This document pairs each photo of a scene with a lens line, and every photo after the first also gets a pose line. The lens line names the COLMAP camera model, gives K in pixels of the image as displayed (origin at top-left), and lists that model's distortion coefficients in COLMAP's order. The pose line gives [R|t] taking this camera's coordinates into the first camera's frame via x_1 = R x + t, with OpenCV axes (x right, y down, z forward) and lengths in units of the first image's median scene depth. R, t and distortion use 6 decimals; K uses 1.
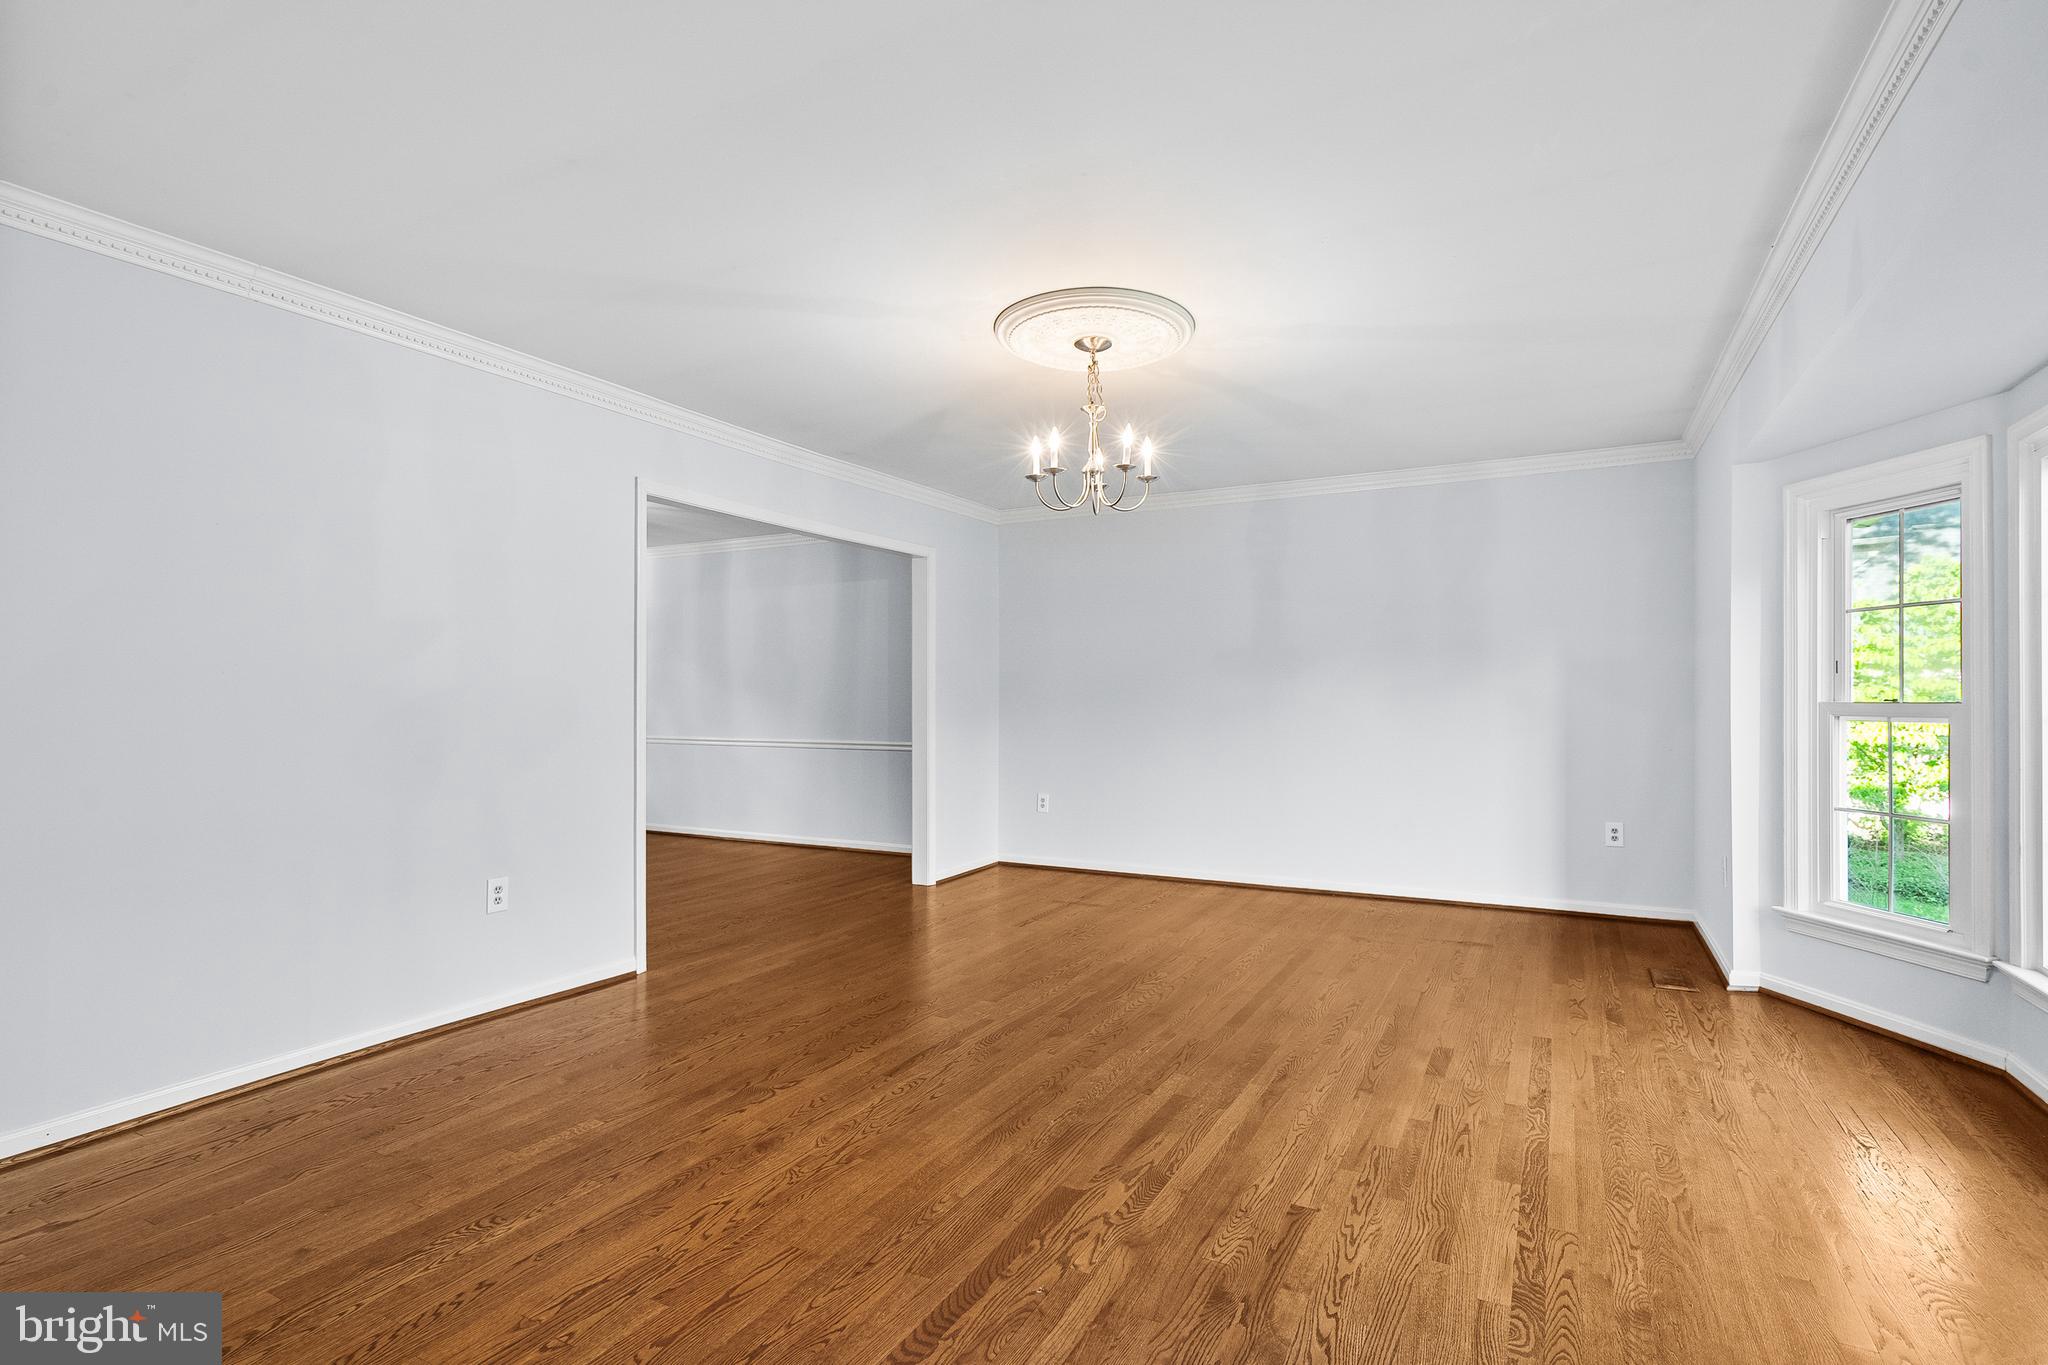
lens RADIAL K [[1012.4, 0, 1040.9], [0, 1012.4, 686.9], [0, 0, 1]] dist [0.010108, -0.003620]
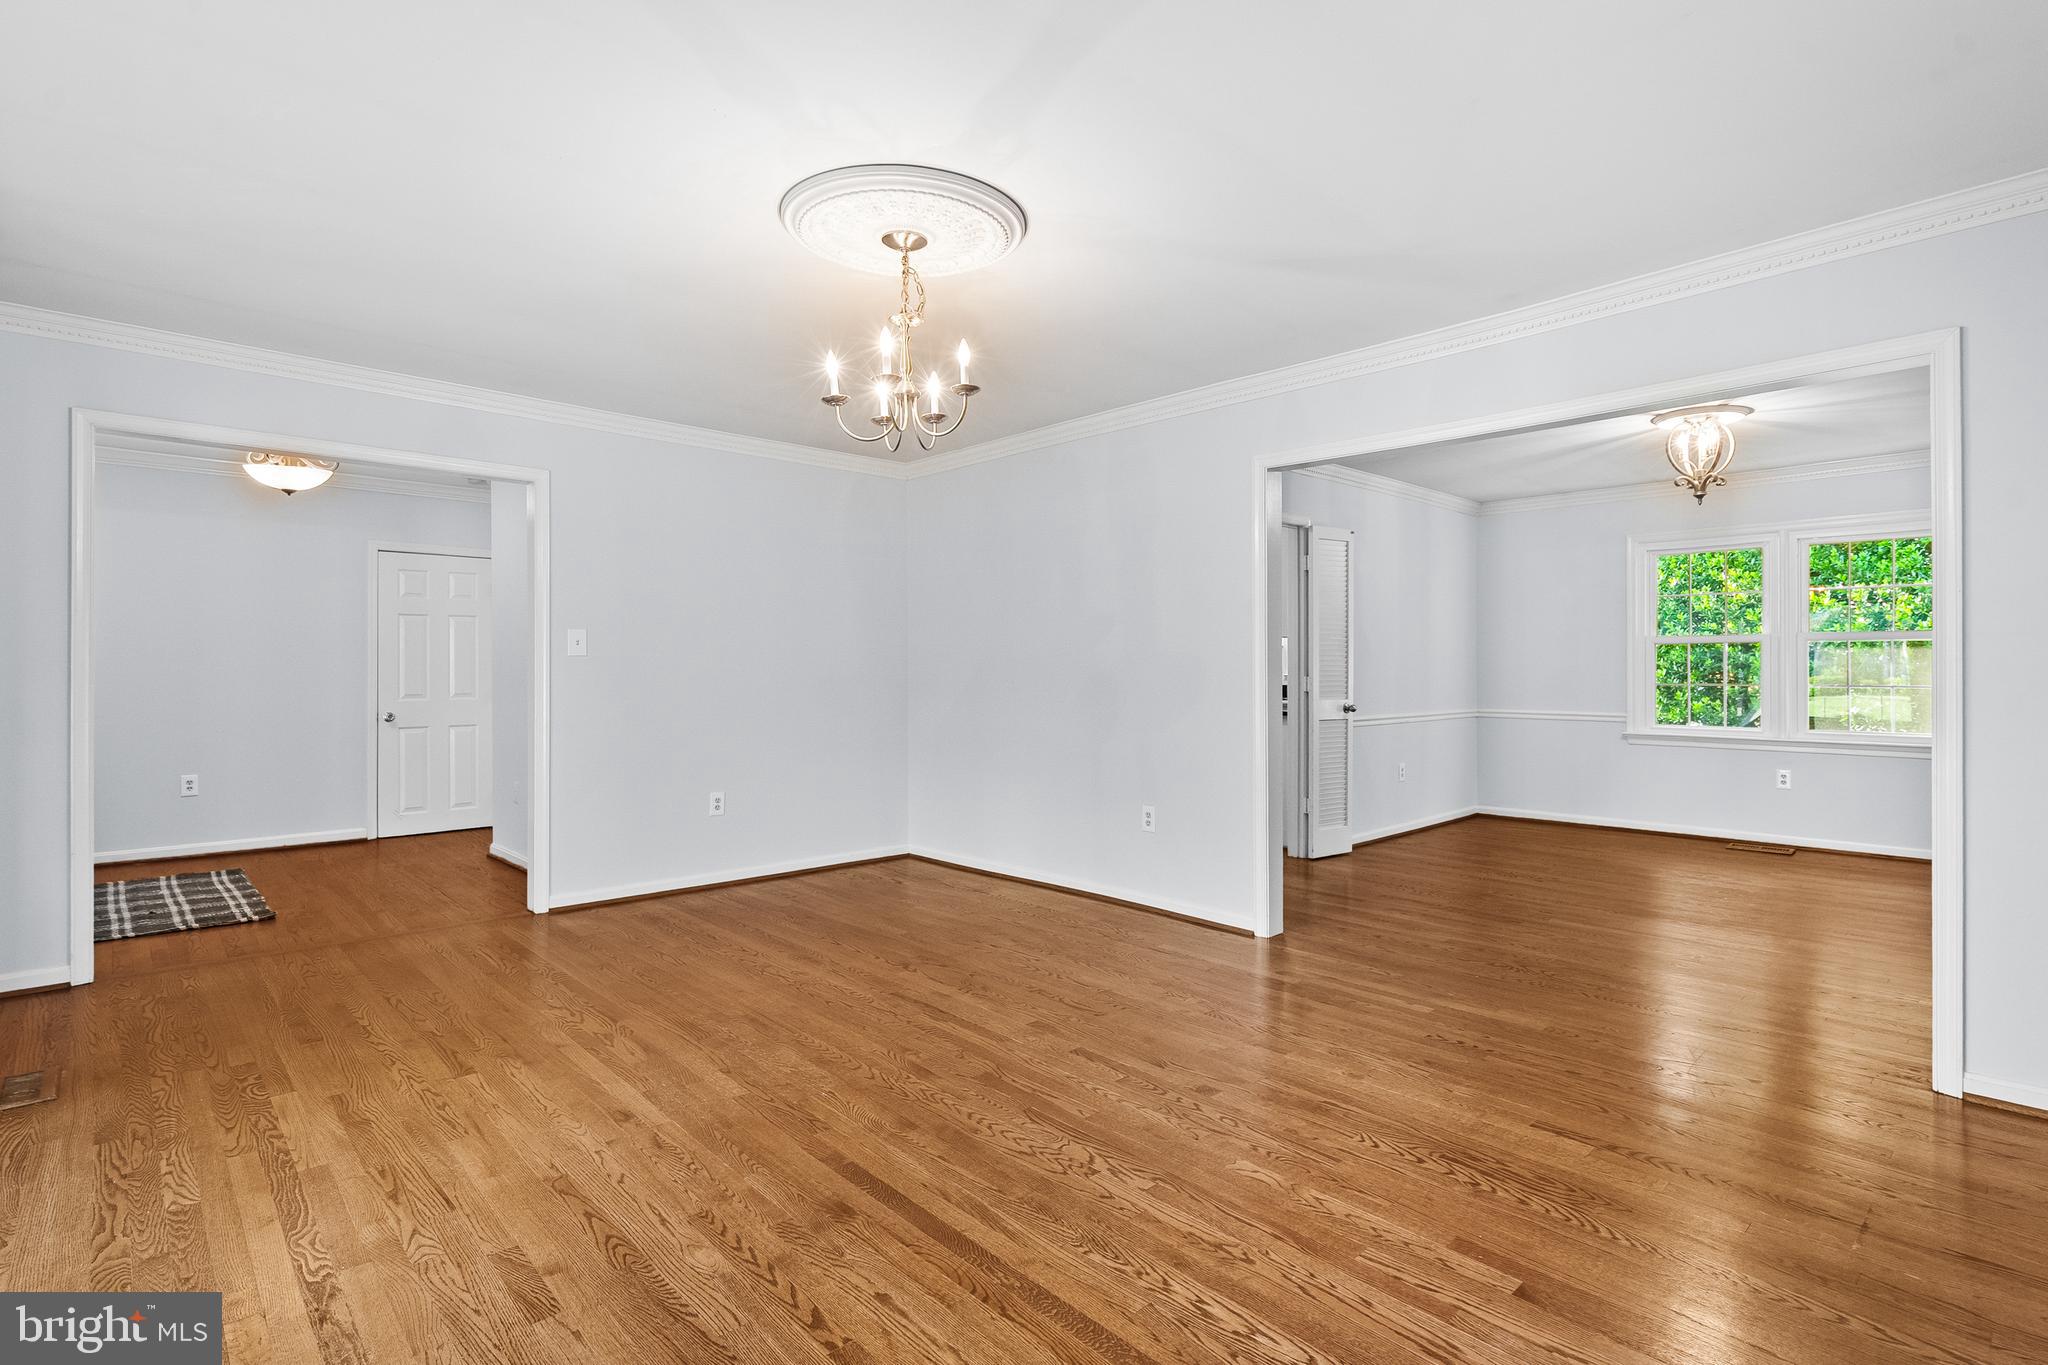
lens RADIAL K [[1012.4, 0, 987.9], [0, 1012.4, 671.2], [0, 0, 1]] dist [0.010108, -0.003620]
pose [[-0.376849, -0.002117, -0.926272, 0.986867], [0.012361, 0.999897, -0.007315, 0.032434], [0.926192, -0.014206, -0.376784, 1.742949]]
